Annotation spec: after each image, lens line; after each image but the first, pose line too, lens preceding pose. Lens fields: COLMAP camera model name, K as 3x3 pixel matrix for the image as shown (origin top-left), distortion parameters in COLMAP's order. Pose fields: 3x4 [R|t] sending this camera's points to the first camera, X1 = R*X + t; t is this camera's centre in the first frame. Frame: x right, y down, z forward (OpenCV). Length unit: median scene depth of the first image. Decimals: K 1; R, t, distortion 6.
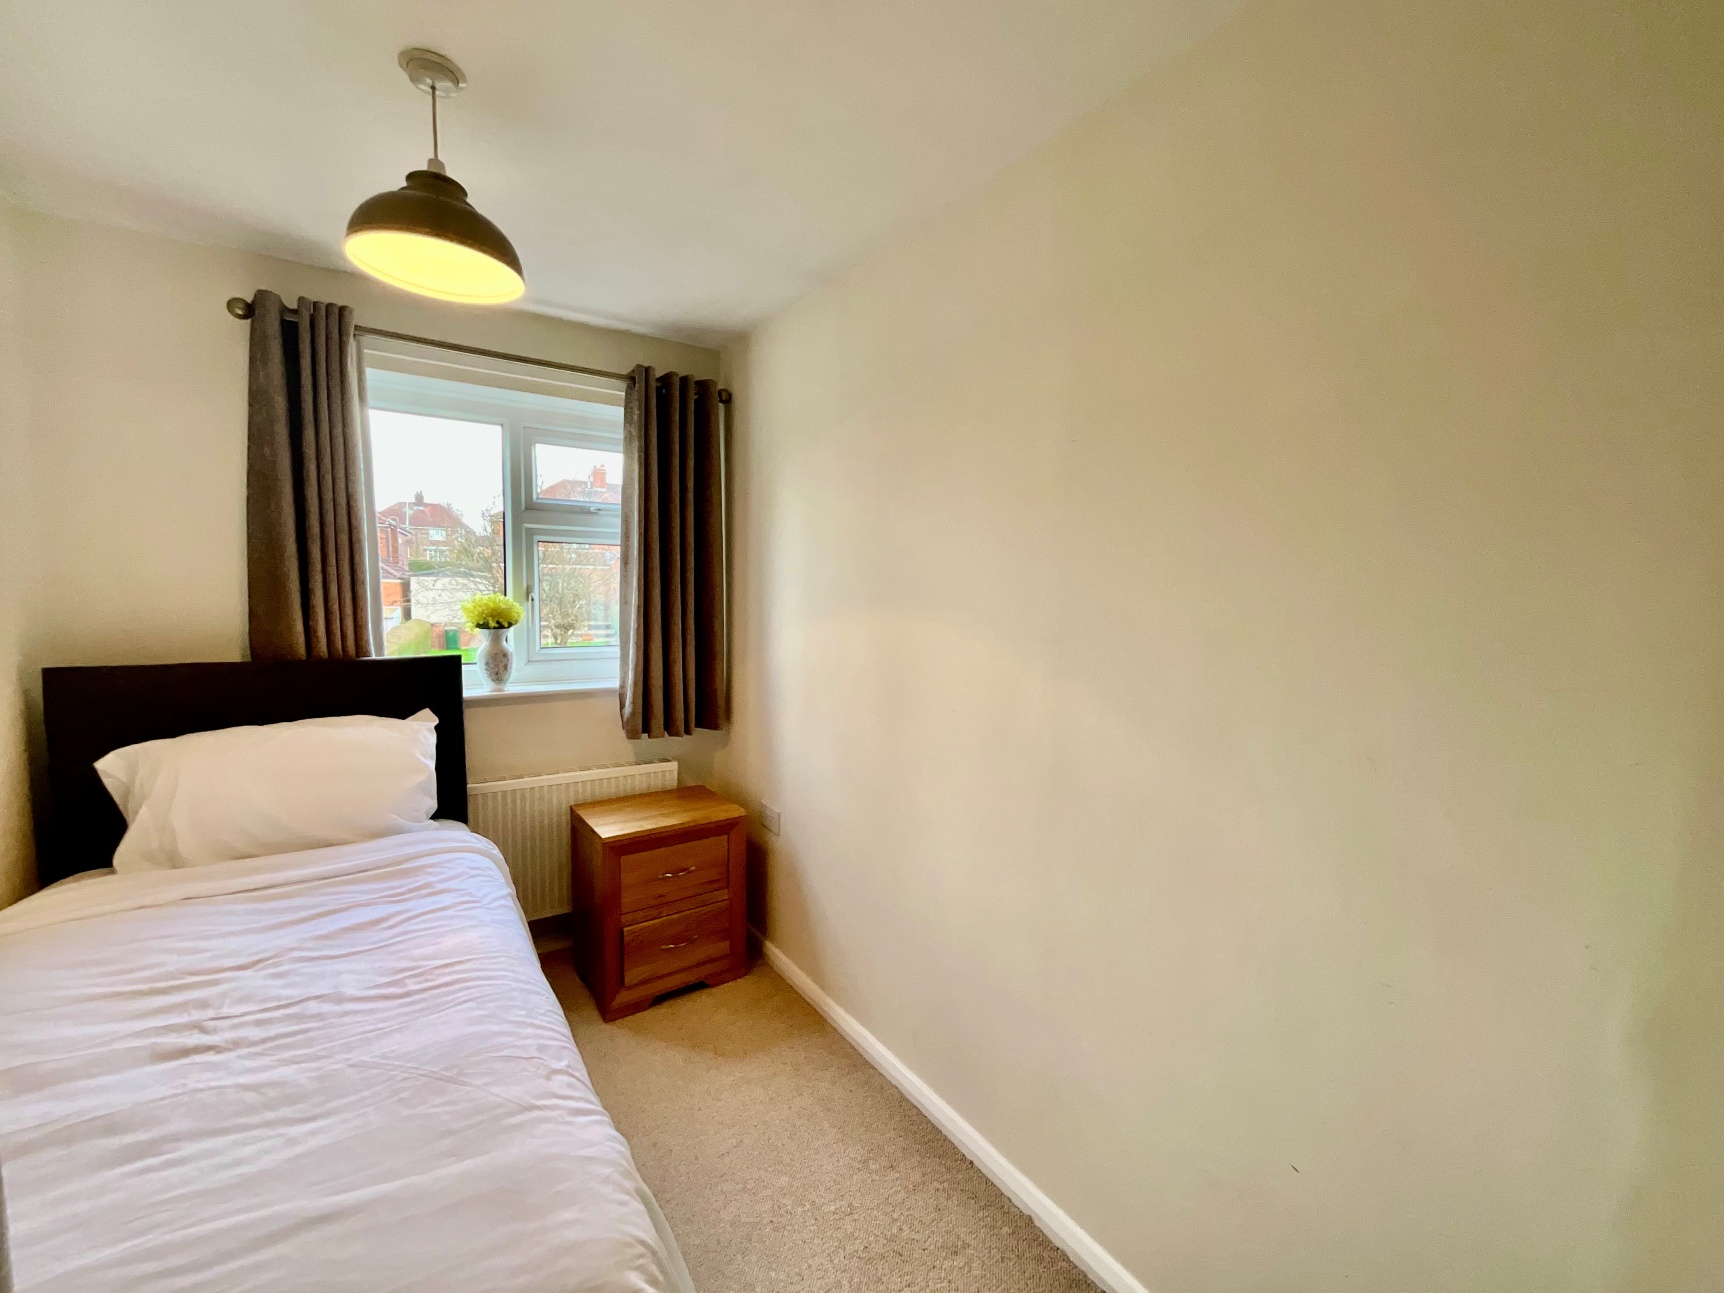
lens RADIAL K [[697.2, 0, 861.8], [0, 697.2, 651.8], [0, 0, 1]] dist [-0.000121, -0.000073]
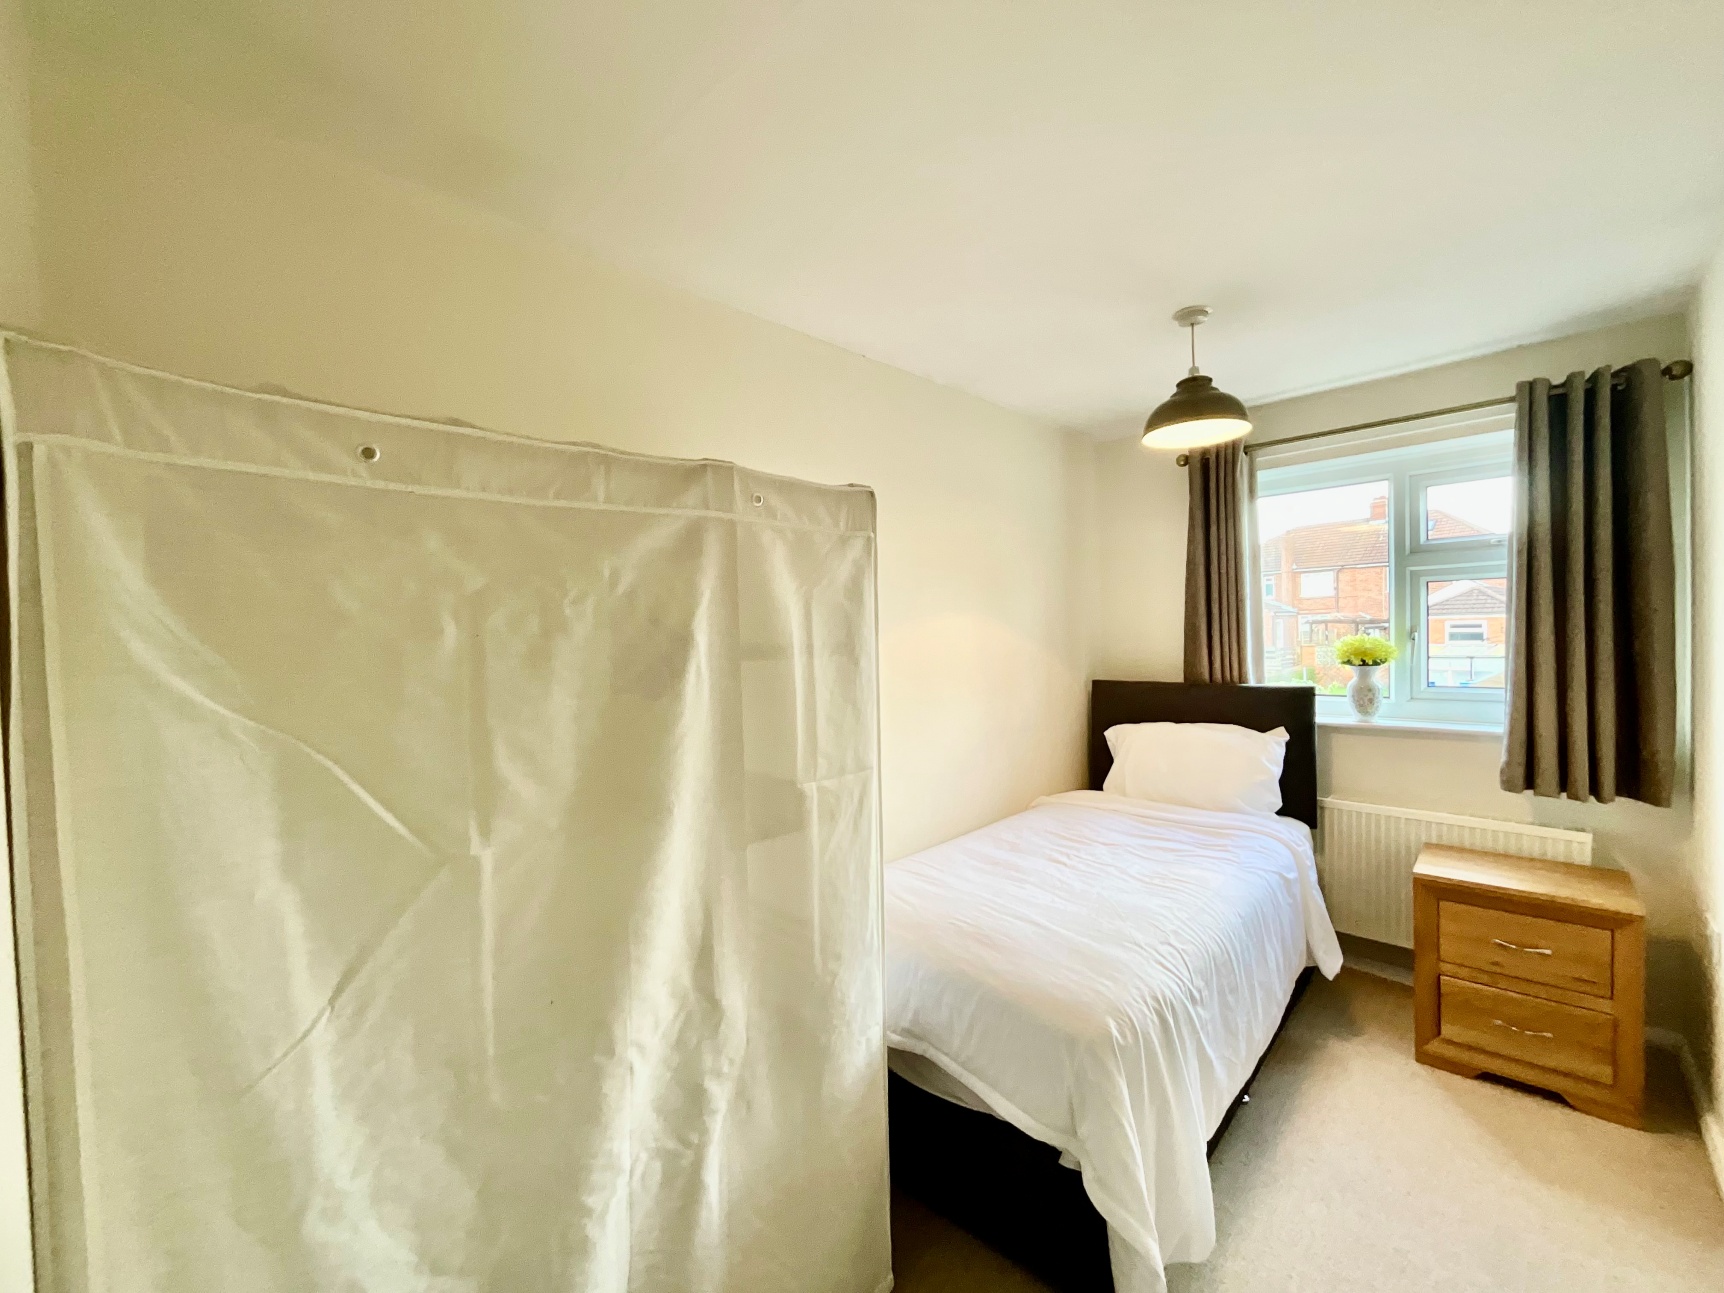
lens RADIAL K [[697.2, 0, 861.8], [0, 697.2, 651.8], [0, 0, 1]] dist [-0.000121, -0.000073]
pose [[0.204132, 0.002176, -0.978941, 0.473785], [-0.055530, 0.998413, -0.009360, -0.000671], [0.977367, 0.056271, 0.203929, -0.017209]]
